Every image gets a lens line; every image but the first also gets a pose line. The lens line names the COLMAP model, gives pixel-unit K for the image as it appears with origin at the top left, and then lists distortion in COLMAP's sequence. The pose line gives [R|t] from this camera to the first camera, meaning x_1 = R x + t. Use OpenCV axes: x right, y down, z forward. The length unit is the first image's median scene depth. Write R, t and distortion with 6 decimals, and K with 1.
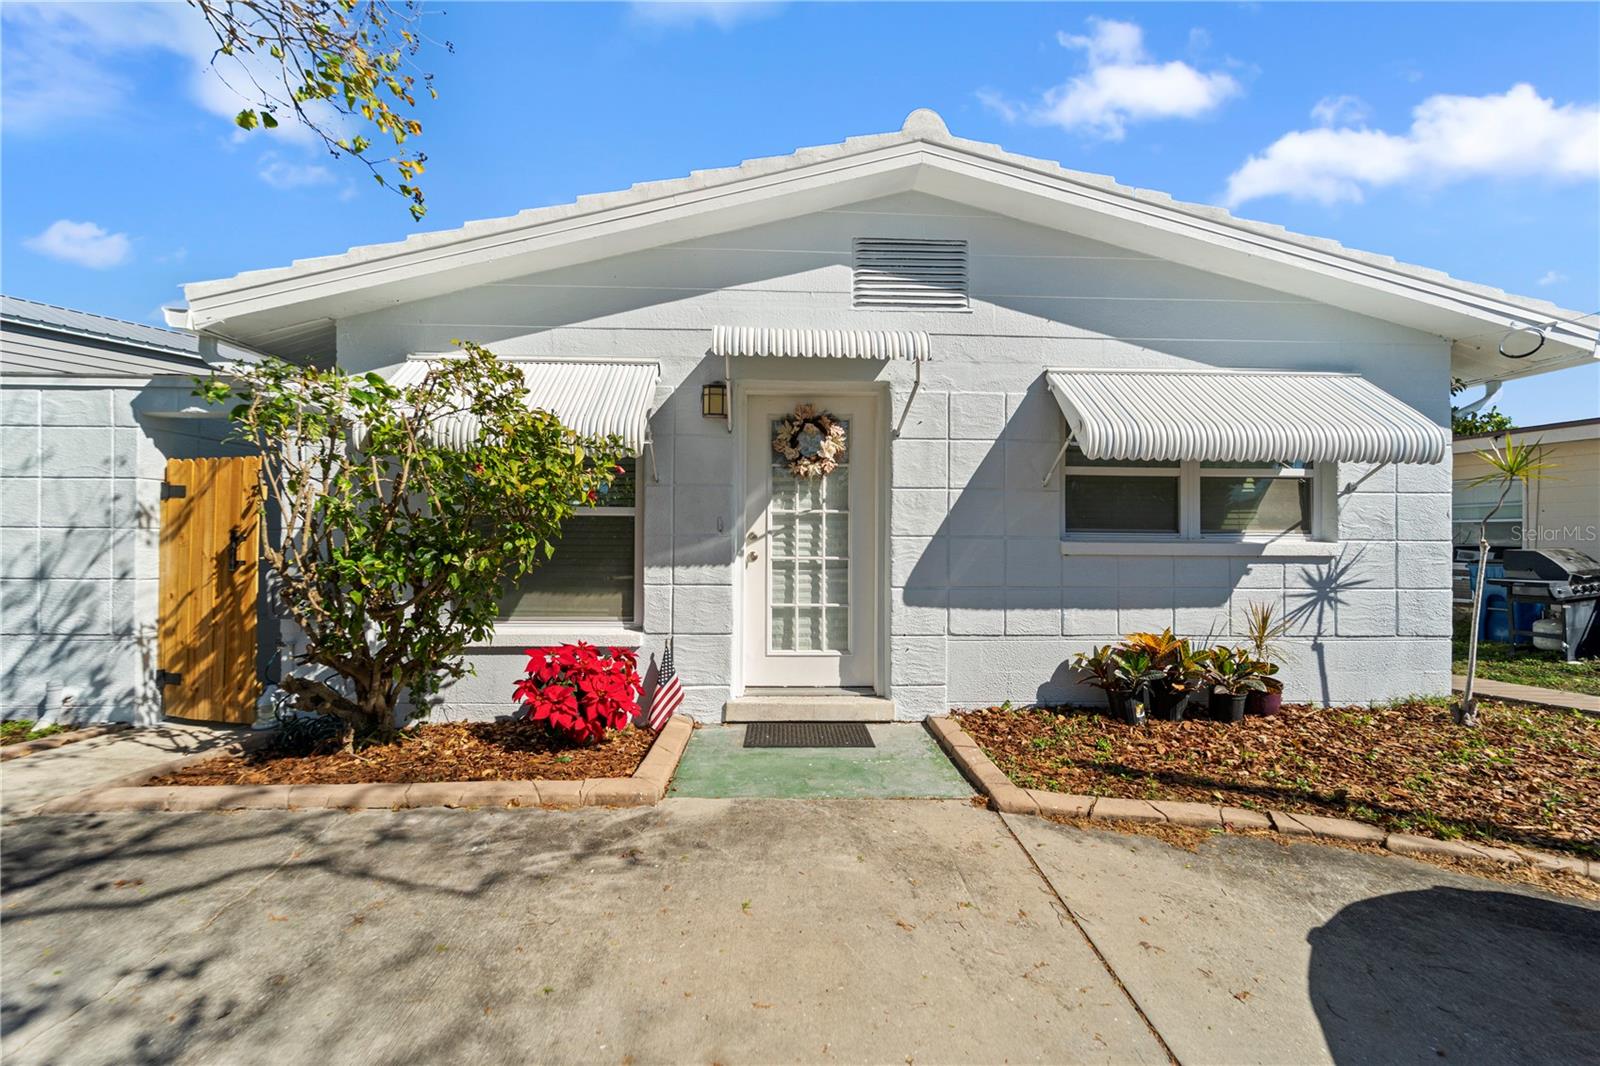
lens RADIAL K [[639.0, 0, 801.5], [0, 639.0, 534.4], [0, 0, 1]] dist [-0.000110, -0.000446]
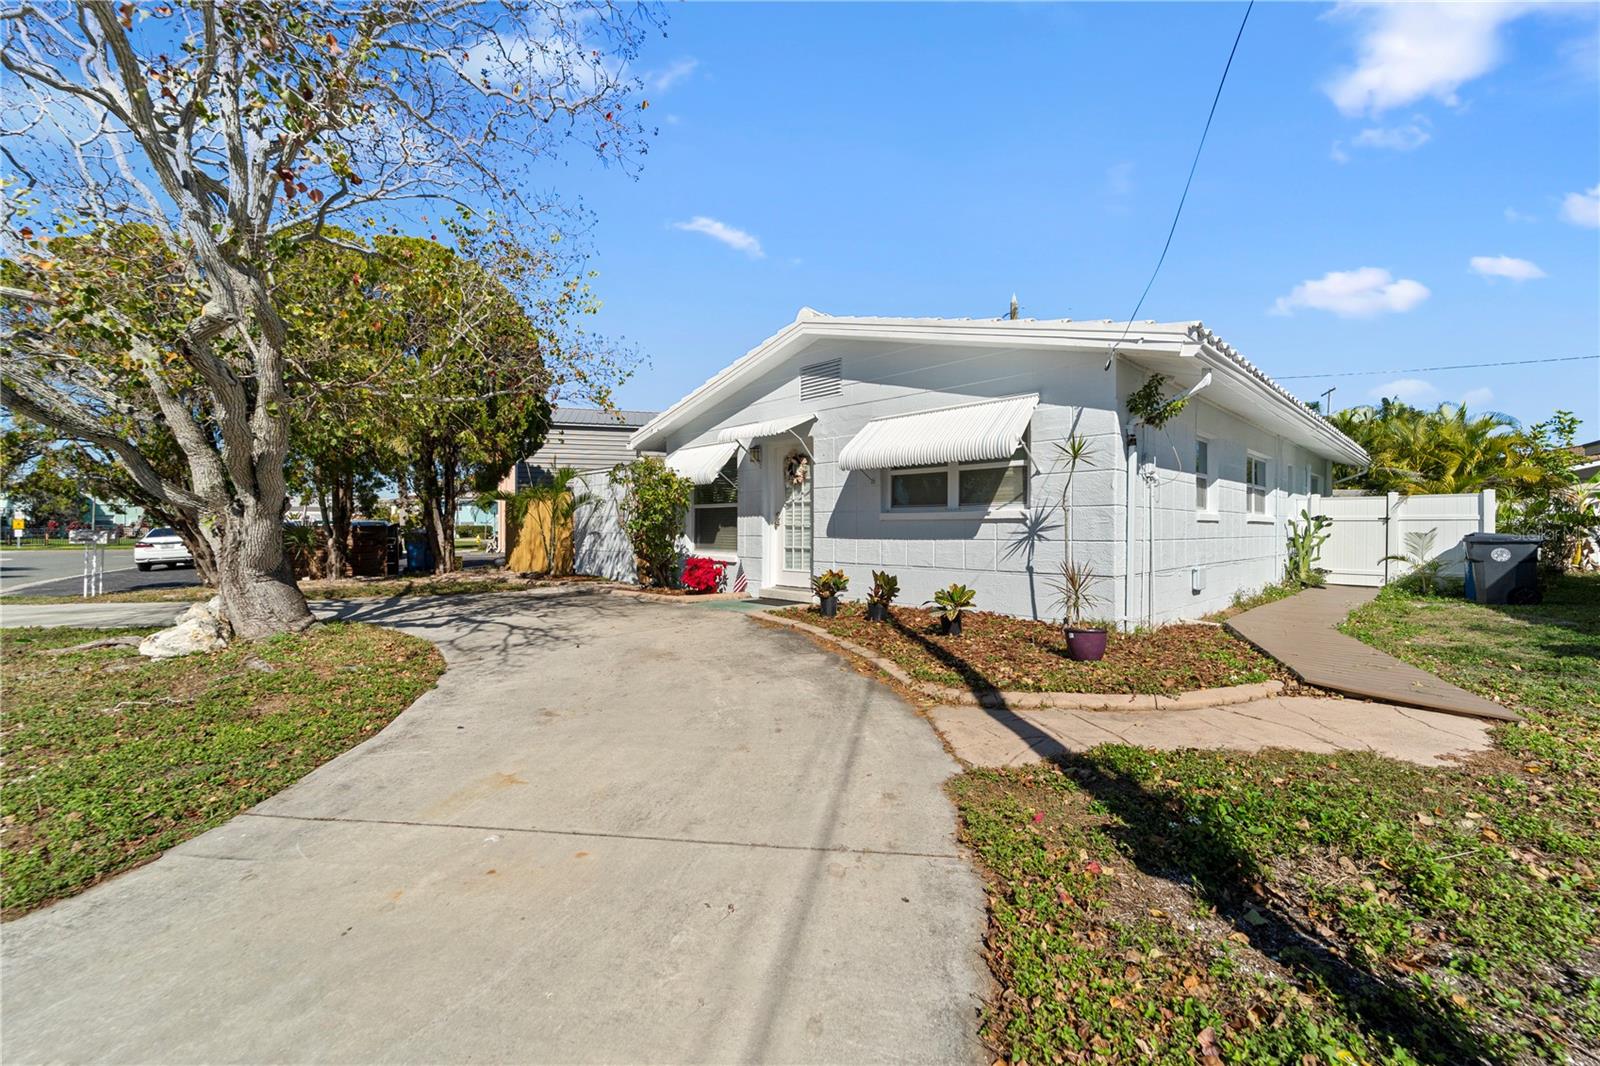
lens RADIAL K [[639.0, 0, 797.4], [0, 639.0, 533.7], [0, 0, 1]] dist [-0.000110, -0.000446]
pose [[0.691287, -0.001196, -0.722579, 1.528171], [0.036753, 0.998762, 0.033508, -0.000103], [0.721645, -0.049721, 0.690476, -0.440515]]
